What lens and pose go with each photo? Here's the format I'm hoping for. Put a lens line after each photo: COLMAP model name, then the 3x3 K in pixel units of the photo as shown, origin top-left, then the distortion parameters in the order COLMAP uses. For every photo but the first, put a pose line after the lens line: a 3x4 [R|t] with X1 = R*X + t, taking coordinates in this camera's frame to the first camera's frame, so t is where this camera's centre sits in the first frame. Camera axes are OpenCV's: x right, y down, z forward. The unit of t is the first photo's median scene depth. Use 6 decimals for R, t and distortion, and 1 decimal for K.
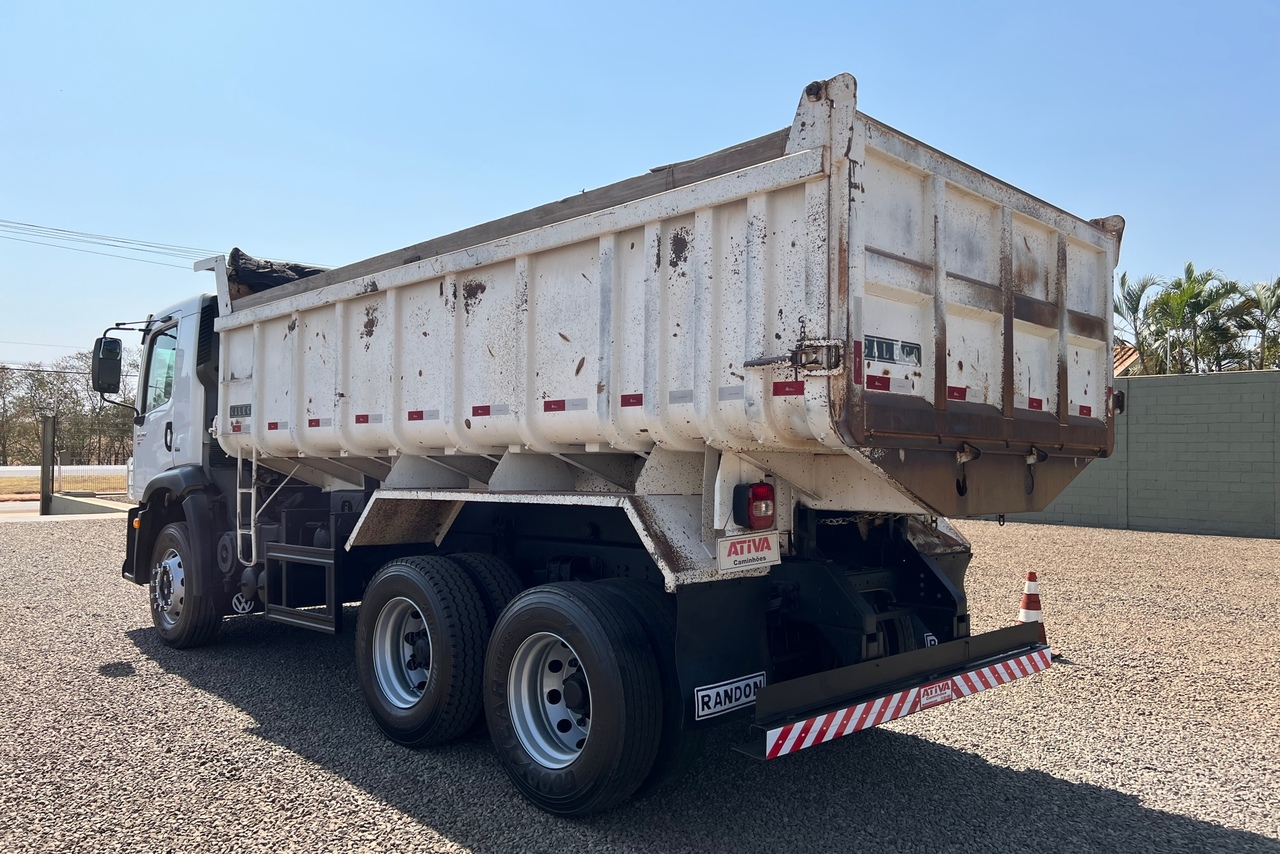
lens RADIAL K [[988.8, 0, 643.7], [0, 988.8, 443.9], [0, 0, 1]] dist [0.127396, -0.351323]
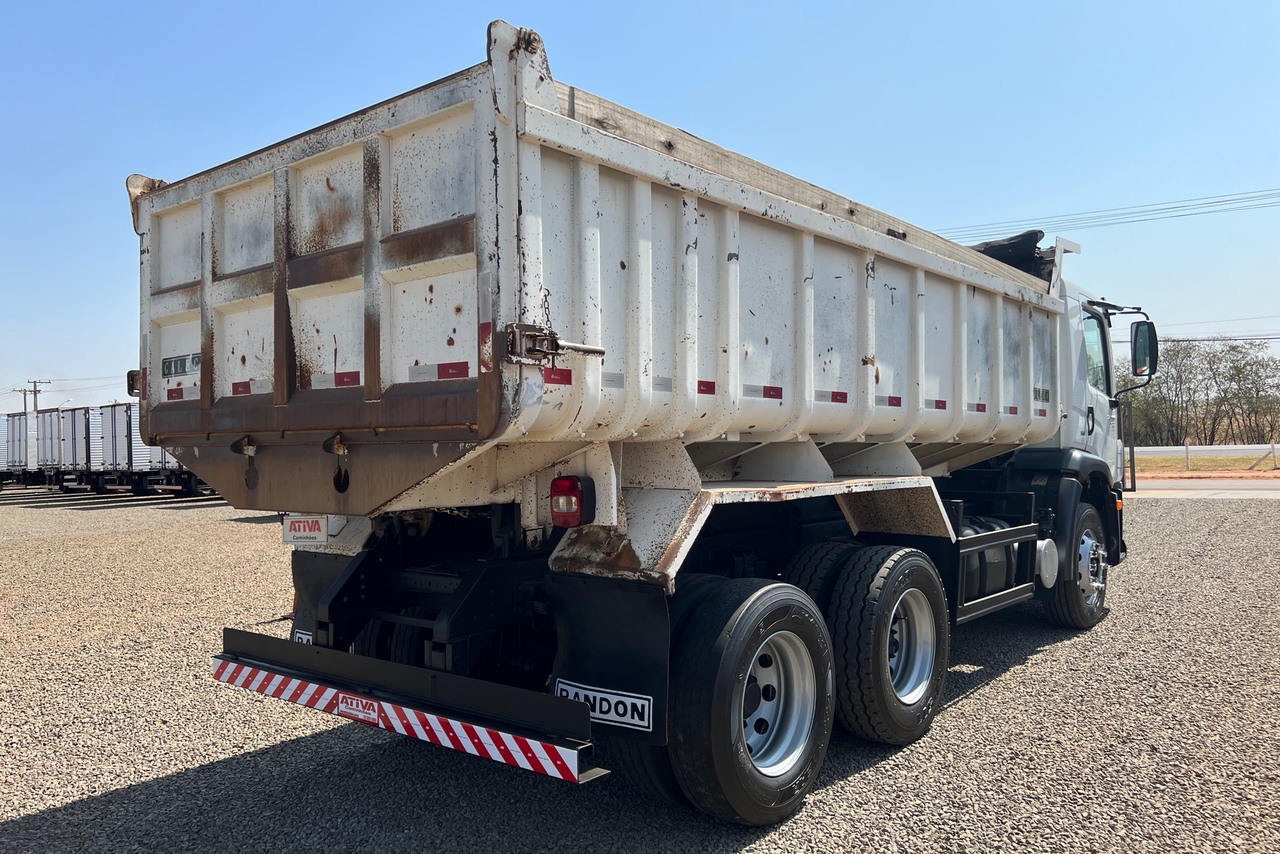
lens RADIAL K [[982.3, 0, 640.0], [0, 982.3, 427.0], [0, 0, 1]] dist [0.116697, -0.342676]
pose [[0.084641, -0.027661, -0.996027, 1.400887], [0.044821, 0.998708, -0.023926, 0.031987], [0.995403, -0.042618, 0.085772, 1.365713]]
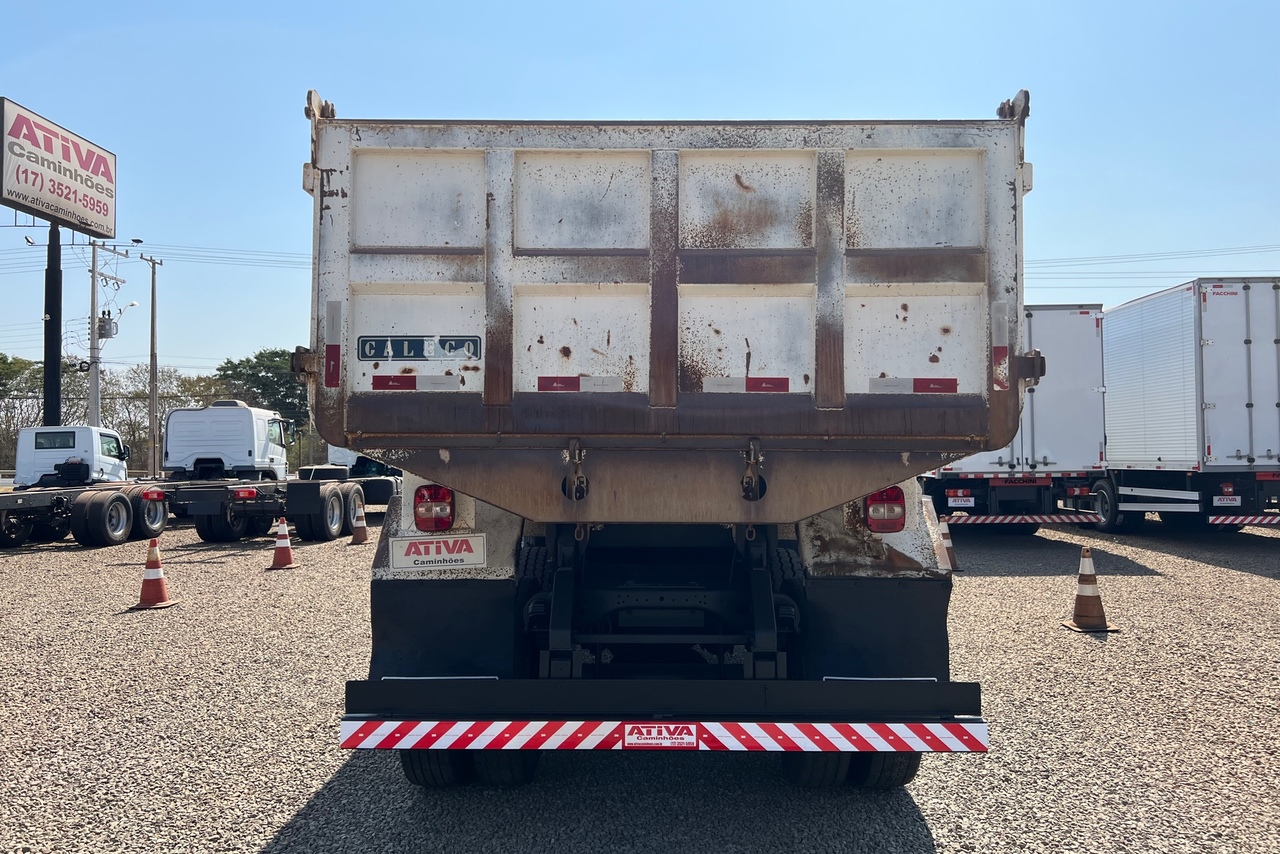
lens RADIAL K [[982.3, 0, 640.0], [0, 982.3, 427.0], [0, 0, 1]] dist [0.116697, -0.342676]
pose [[0.695797, -0.036511, -0.717310, 1.022735], [0.024327, 0.999332, -0.027269, 0.013415], [0.717827, 0.001523, 0.696220, 0.464865]]
